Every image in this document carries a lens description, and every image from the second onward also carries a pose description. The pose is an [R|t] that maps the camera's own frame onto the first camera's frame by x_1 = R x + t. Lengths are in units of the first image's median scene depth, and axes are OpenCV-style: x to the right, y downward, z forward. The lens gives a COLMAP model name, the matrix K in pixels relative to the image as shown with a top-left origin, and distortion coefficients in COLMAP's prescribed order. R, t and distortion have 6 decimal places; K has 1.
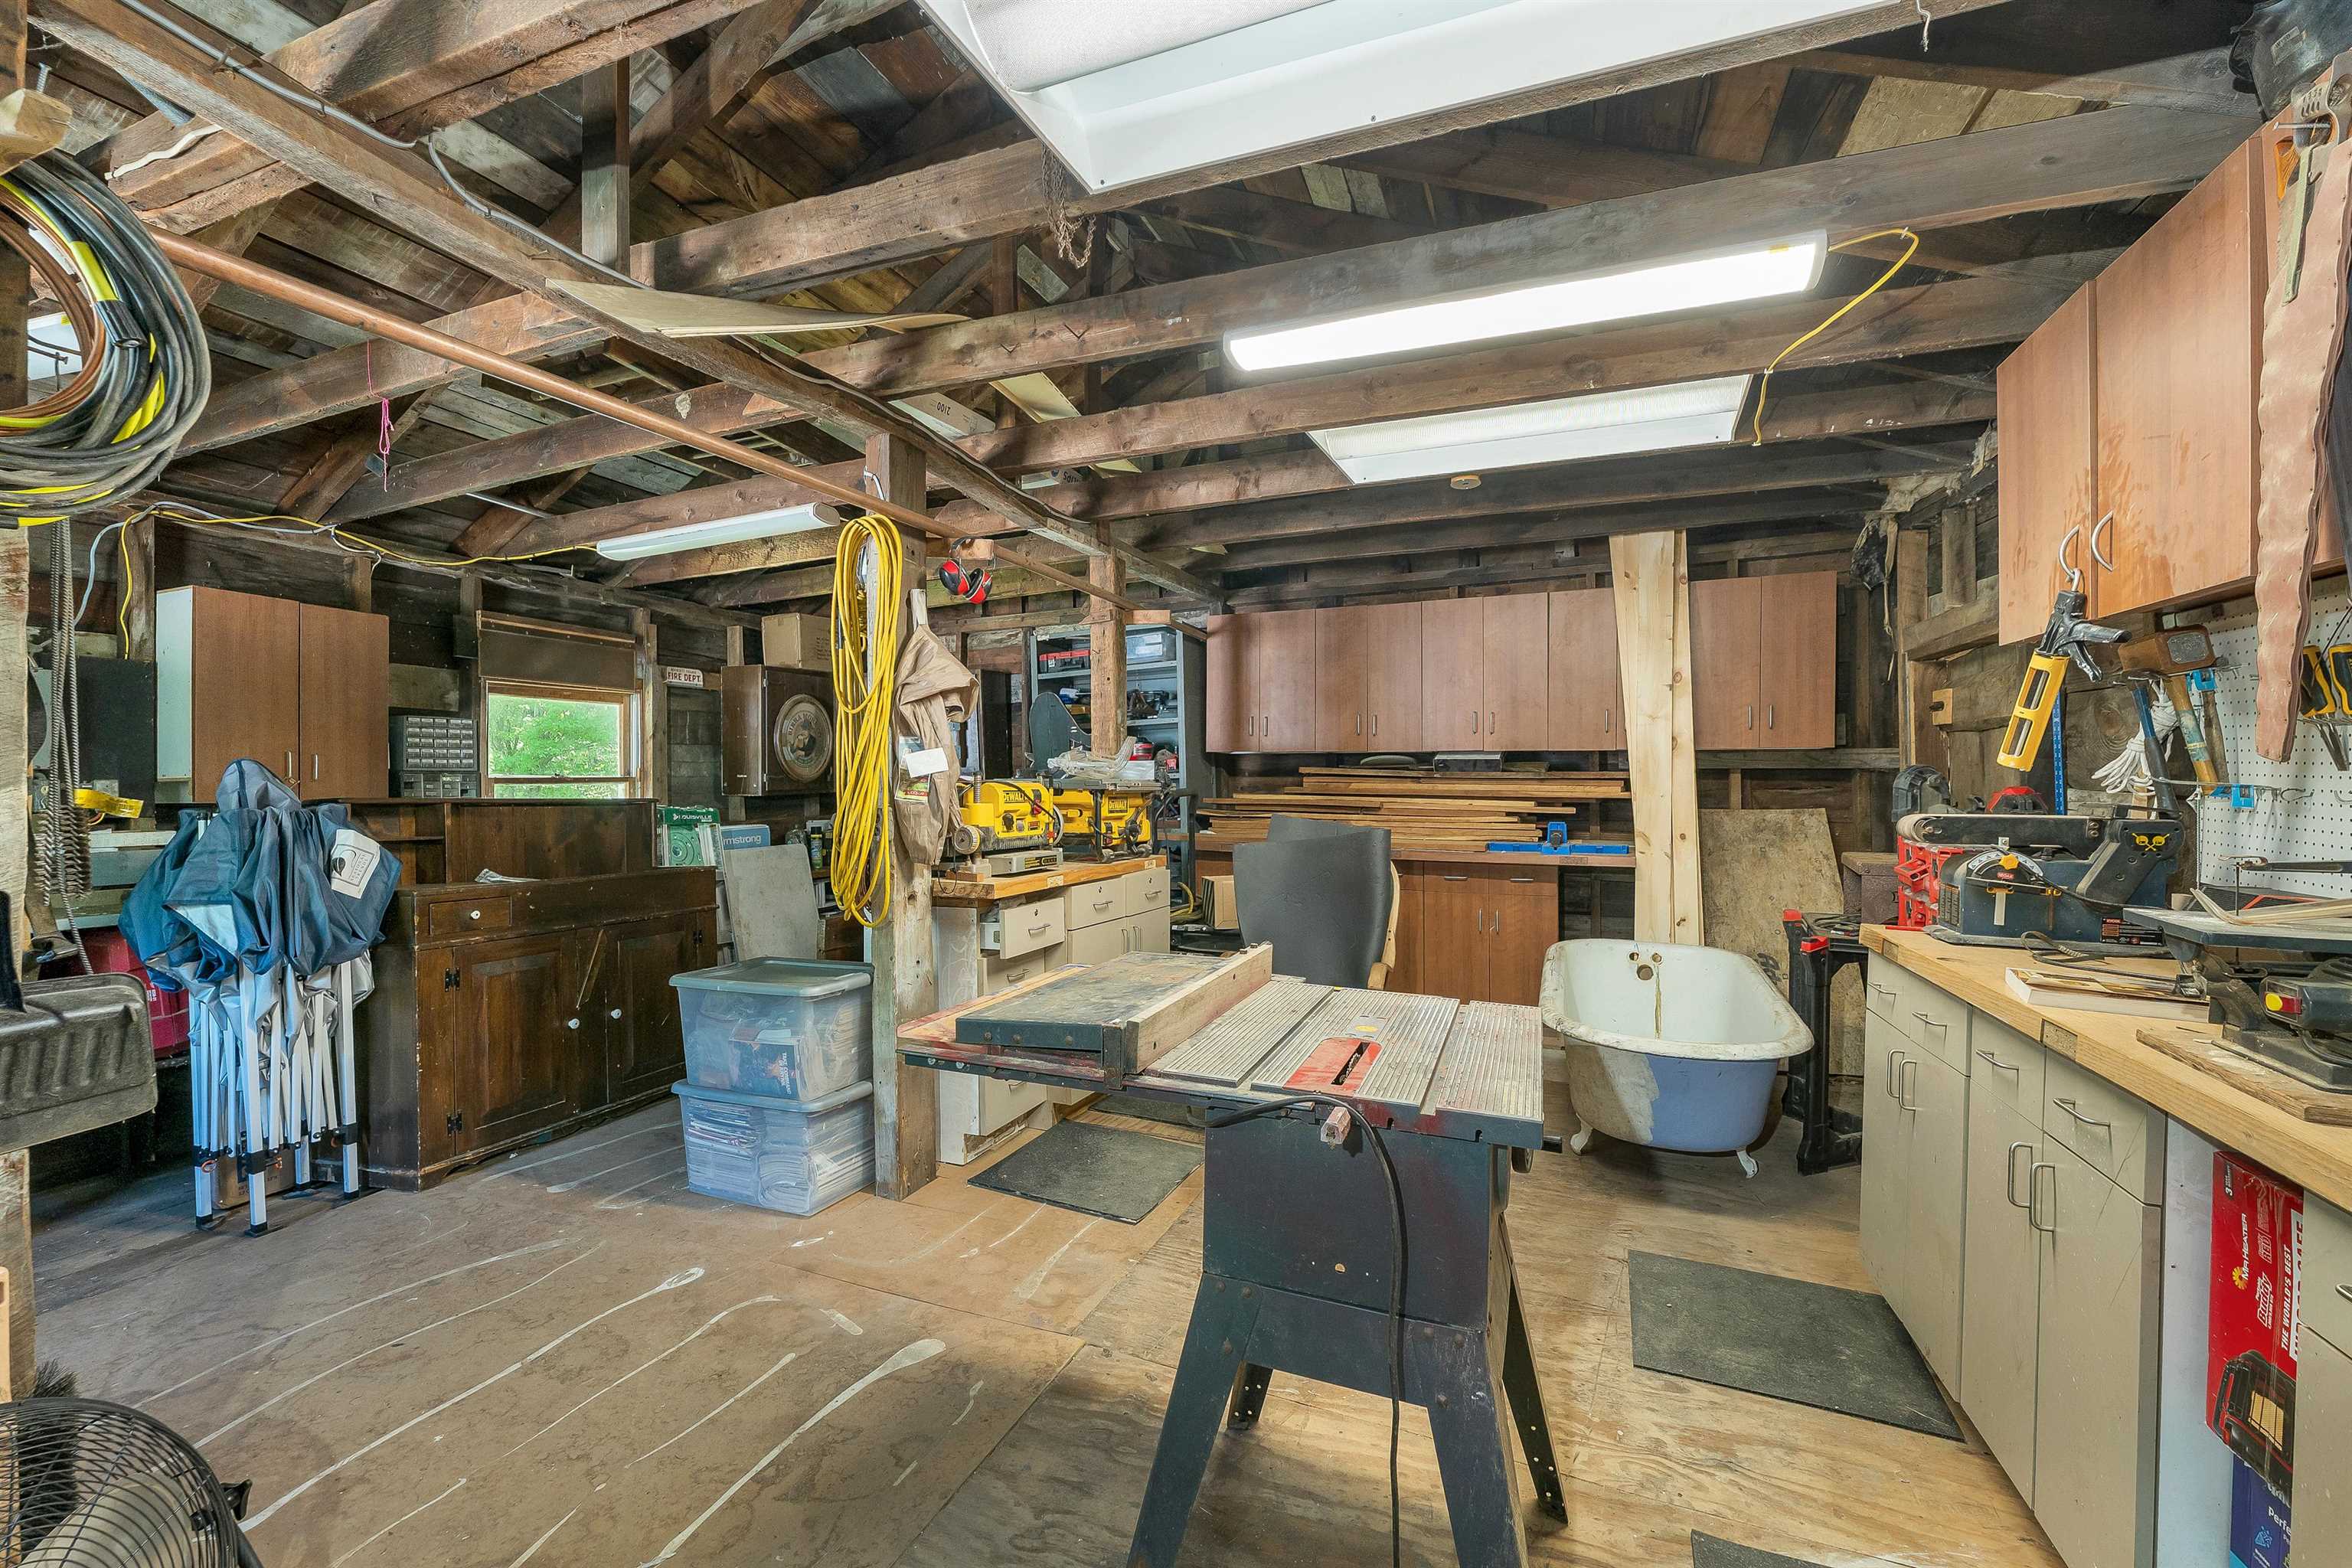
lens RADIAL K [[991.0, 0, 1167.6], [0, 991.0, 787.5], [0, 0, 1]] dist [-0.000167, -0.001022]
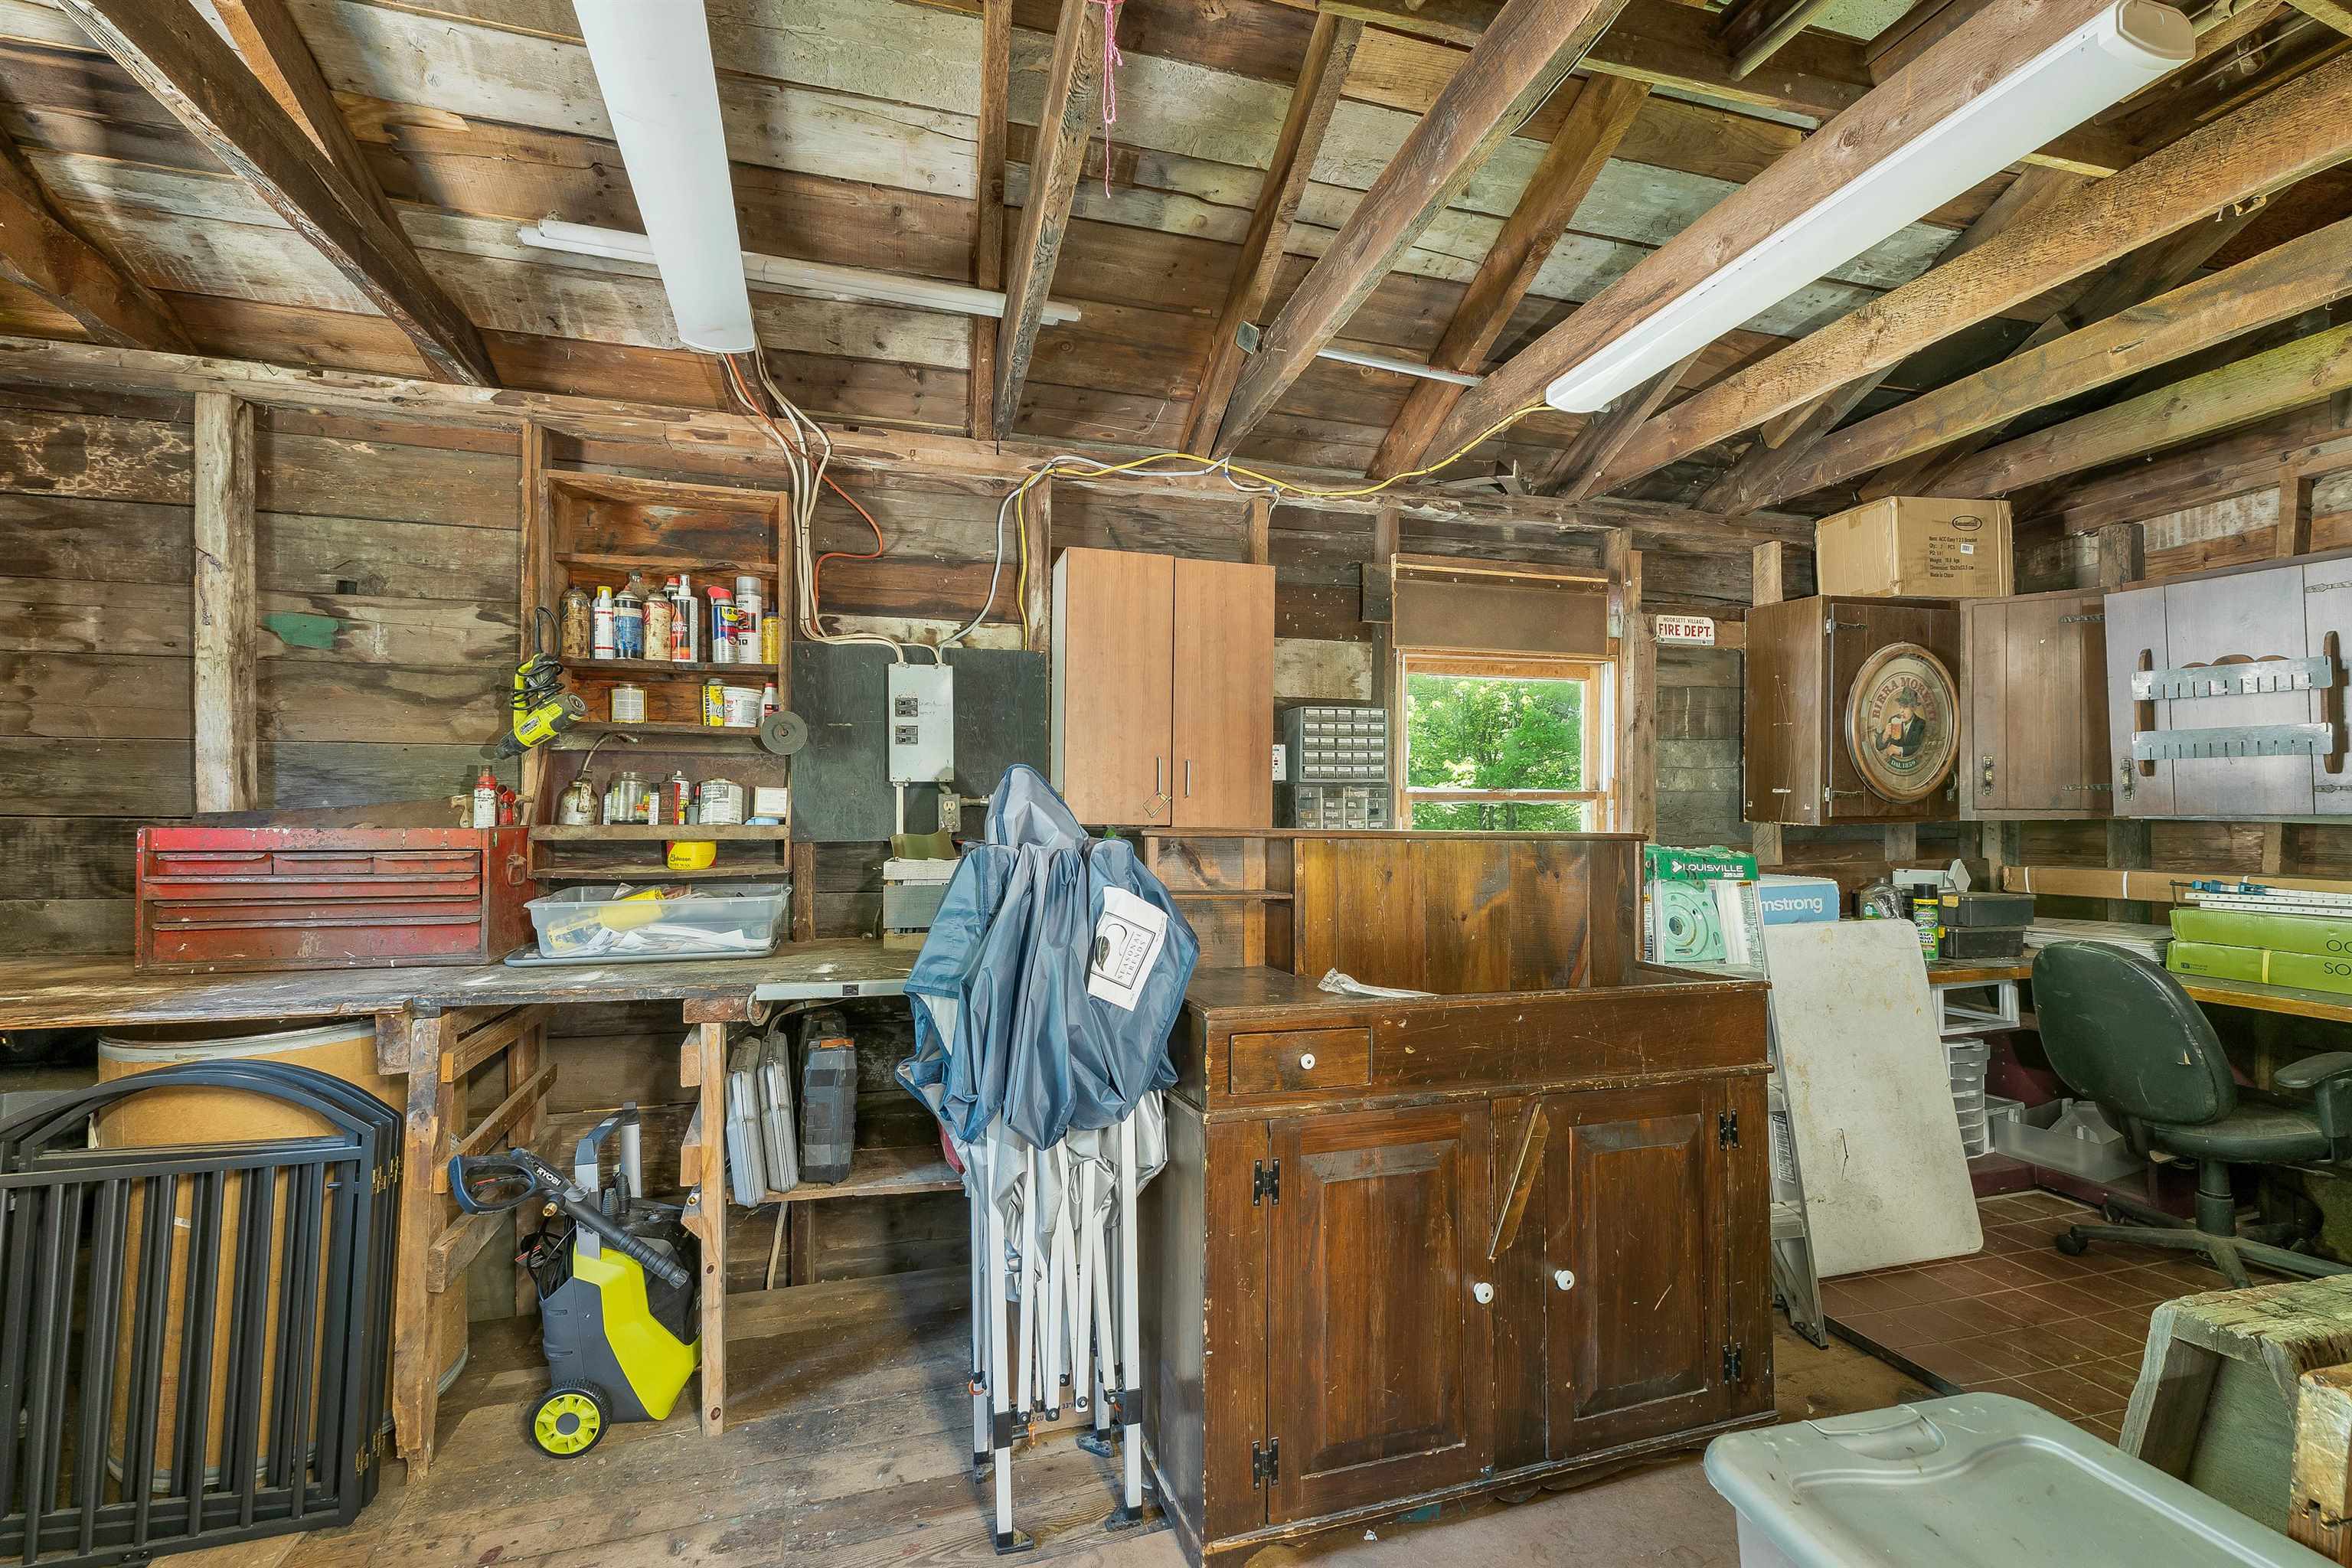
lens RADIAL K [[991.0, 0, 1167.6], [0, 991.0, 787.5], [0, 0, 1]] dist [-0.000167, -0.001022]
pose [[0.613480, 0.003432, -0.789703, -0.246132], [-0.011478, 0.999924, -0.004571, -0.008459], [0.789627, 0.011868, 0.613473, 0.457732]]
